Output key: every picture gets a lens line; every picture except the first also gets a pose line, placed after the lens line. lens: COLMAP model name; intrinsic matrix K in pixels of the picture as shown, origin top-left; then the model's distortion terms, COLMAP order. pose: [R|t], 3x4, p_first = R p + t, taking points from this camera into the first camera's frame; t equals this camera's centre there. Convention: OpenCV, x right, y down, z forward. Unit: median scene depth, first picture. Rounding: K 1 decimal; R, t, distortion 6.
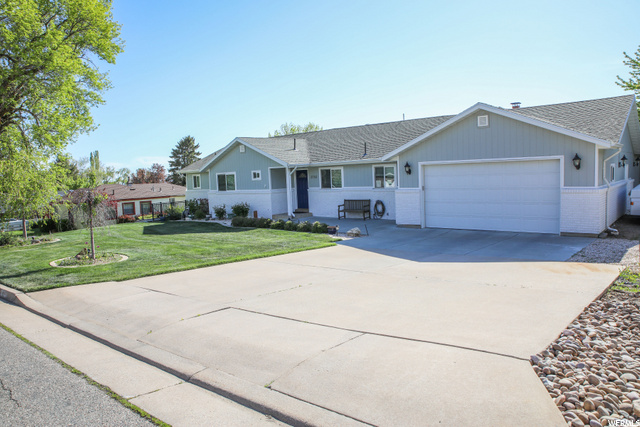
lens RADIAL K [[438.8, 0, 316.2], [0, 438.8, 212.1], [0, 0, 1]] dist [-0.130360, 0.096144]
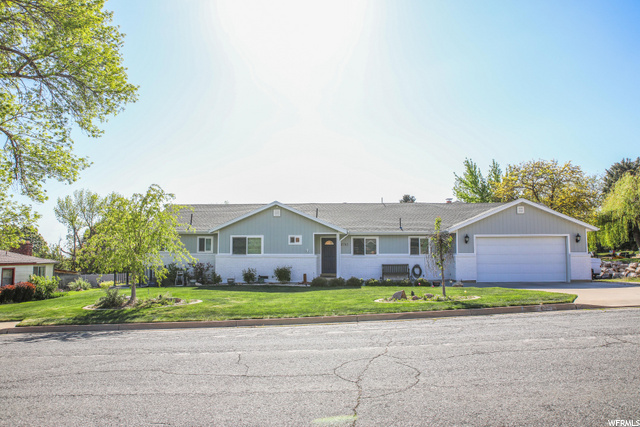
lens RADIAL K [[438.8, 0, 316.2], [0, 438.8, 212.1], [0, 0, 1]] dist [-0.130360, 0.096144]
pose [[0.800671, 0.099634, 0.590762, -0.808792], [0.017605, 0.981736, -0.189434, 0.054260], [-0.598846, 0.162075, 0.784293, 0.171920]]
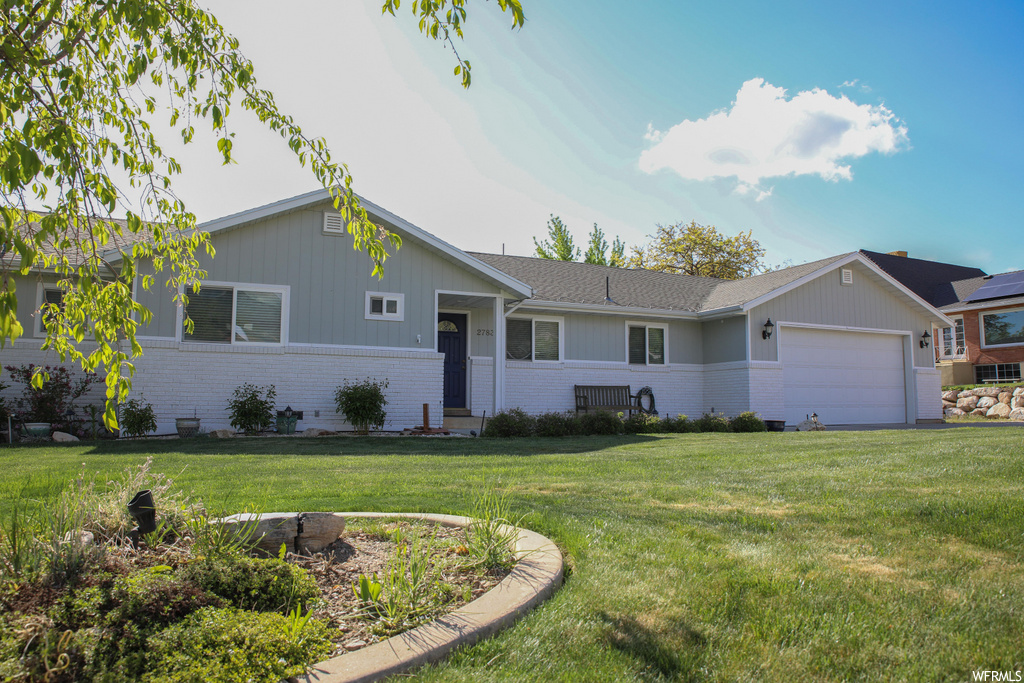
lens RADIAL K [[702.1, 0, 505.9], [0, 702.1, 339.2], [0, 0, 1]] dist [-0.130360, 0.096144]
pose [[0.424728, 0.132487, 0.895574, -0.677126], [0.055749, 0.983529, -0.171937, 0.050496], [-0.903603, 0.122954, 0.410346, 0.776609]]
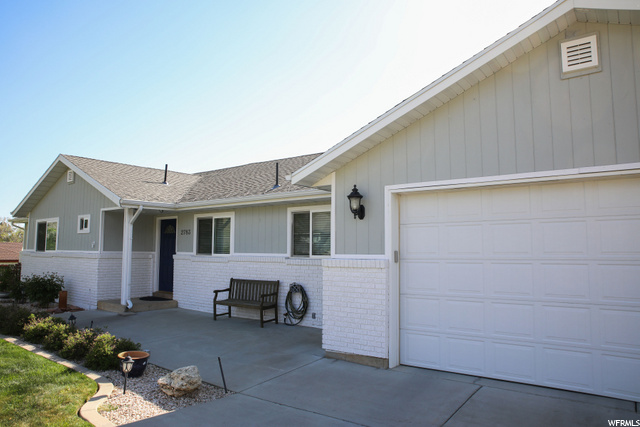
lens RADIAL K [[438.8, 0, 316.2], [0, 438.8, 212.1], [0, 0, 1]] dist [-0.130360, 0.096144]
pose [[0.995770, 0.055867, 0.072945, 0.123005], [-0.041976, 0.982824, -0.179706, -0.018770], [-0.081731, 0.175884, 0.981012, 0.524795]]
